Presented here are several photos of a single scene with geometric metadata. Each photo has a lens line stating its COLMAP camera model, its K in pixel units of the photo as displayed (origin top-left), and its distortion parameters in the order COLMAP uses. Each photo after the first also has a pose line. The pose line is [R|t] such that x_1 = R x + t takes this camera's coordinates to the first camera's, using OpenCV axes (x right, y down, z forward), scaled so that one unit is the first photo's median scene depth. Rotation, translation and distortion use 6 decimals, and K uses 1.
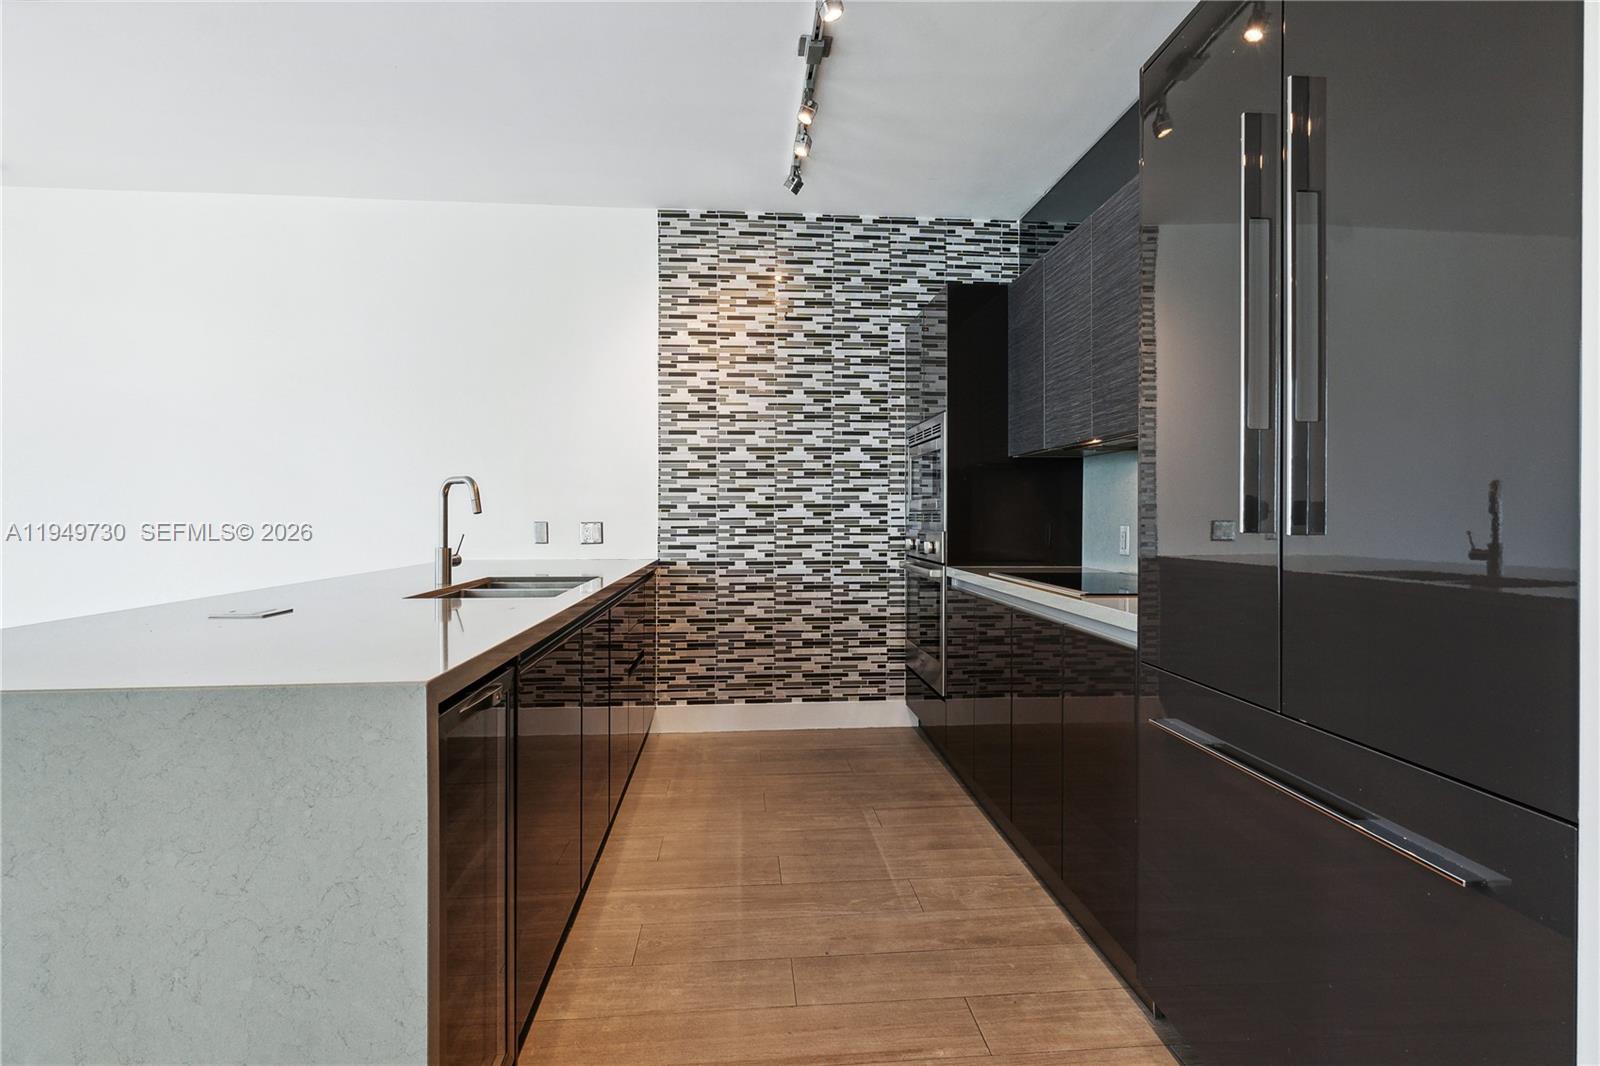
lens RADIAL K [[768.2, 0, 812.0], [0, 768.2, 517.3], [0, 0, 1]] dist [-0.001531, 0.000204]
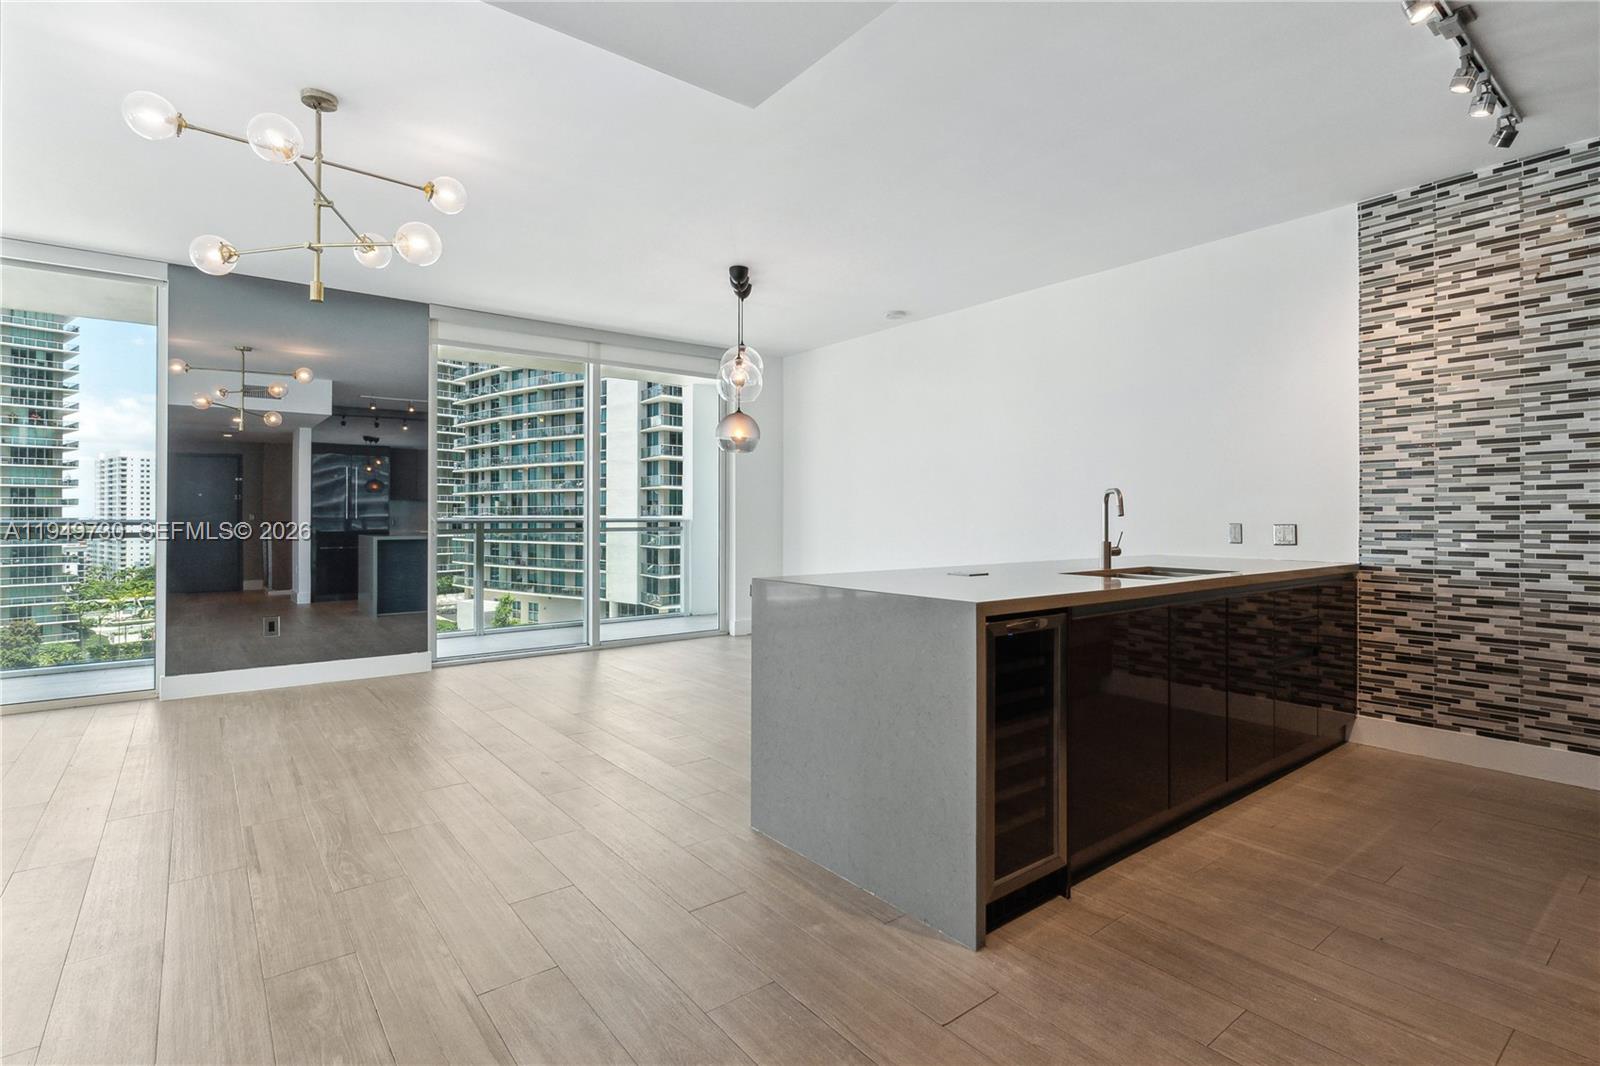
lens RADIAL K [[775.2, 0, 814.8], [0, 775.2, 511.9], [0, 0, 1]] dist [-0.001271, -0.000024]
pose [[0.554364, -0.003478, -0.832267, 0.229922], [-0.004292, 0.999966, -0.007037, -0.000302], [0.832263, 0.007473, 0.554330, -0.110507]]
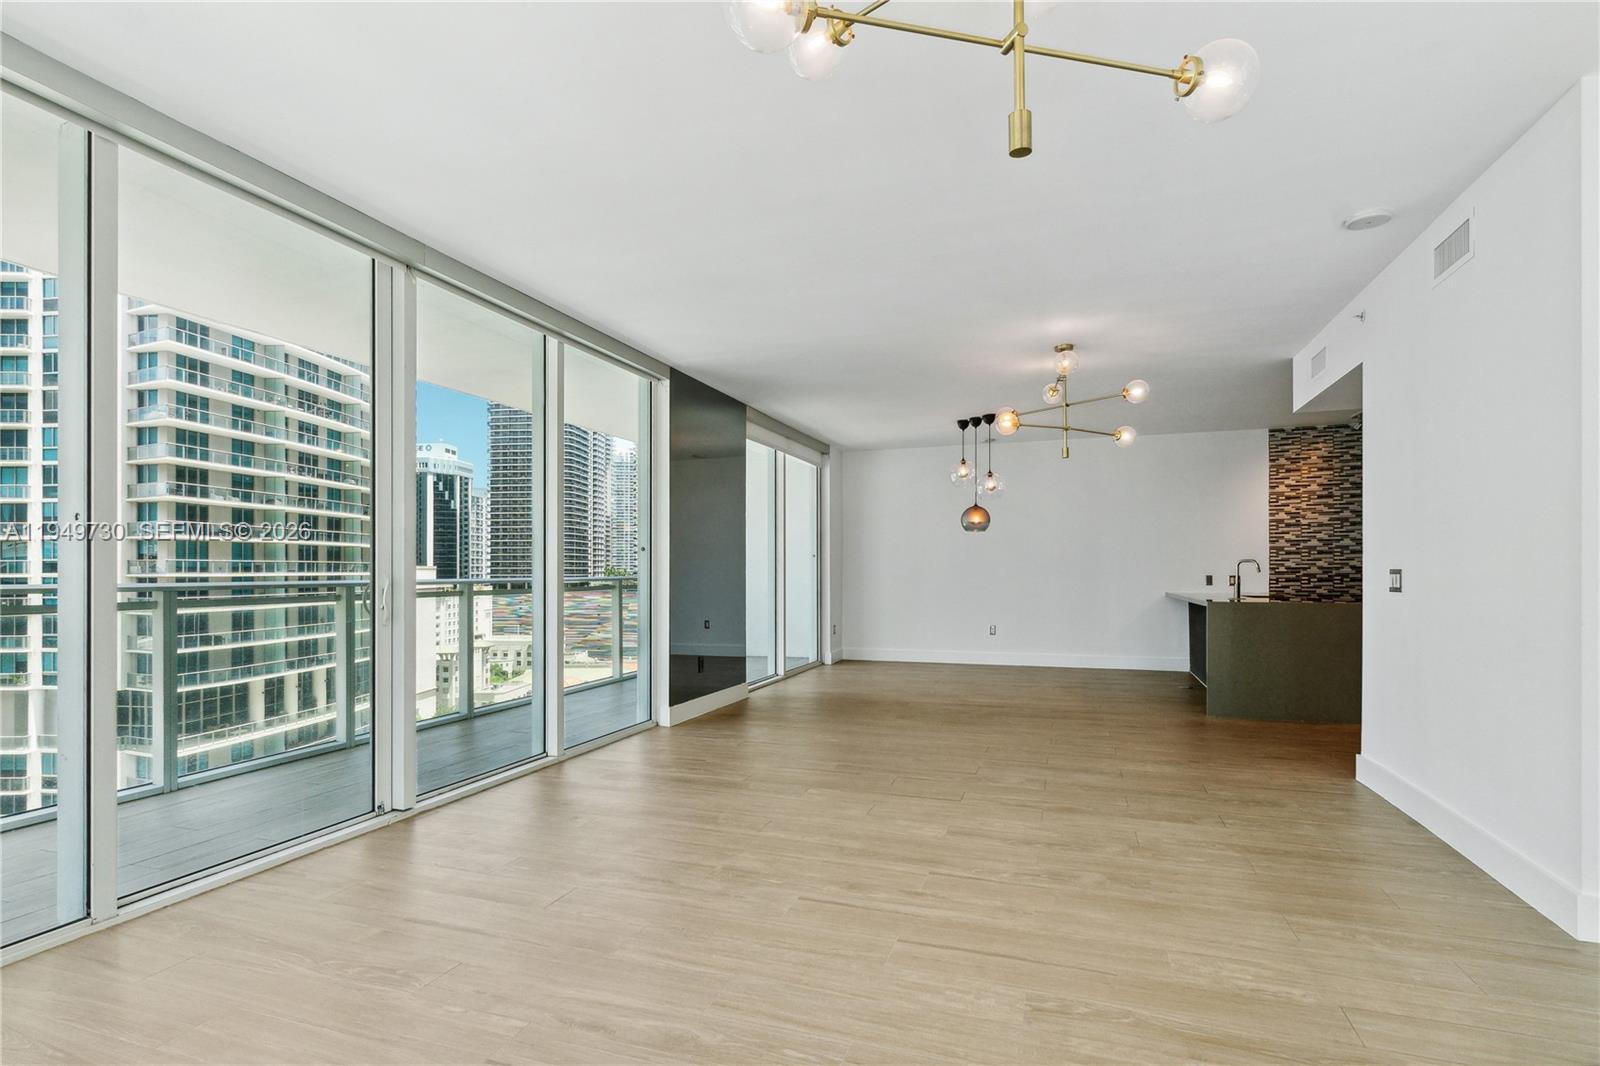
lens RADIAL K [[788.1, 0, 799.0], [0, 788.1, 571.0], [0, 0, 1]] dist [0.002092, 0.000627]
pose [[0.907882, -0.000986, -0.419225, -0.463272], [-0.001163, 0.999987, -0.004871, 0.005658], [0.419225, 0.004910, 0.907869, -1.520537]]
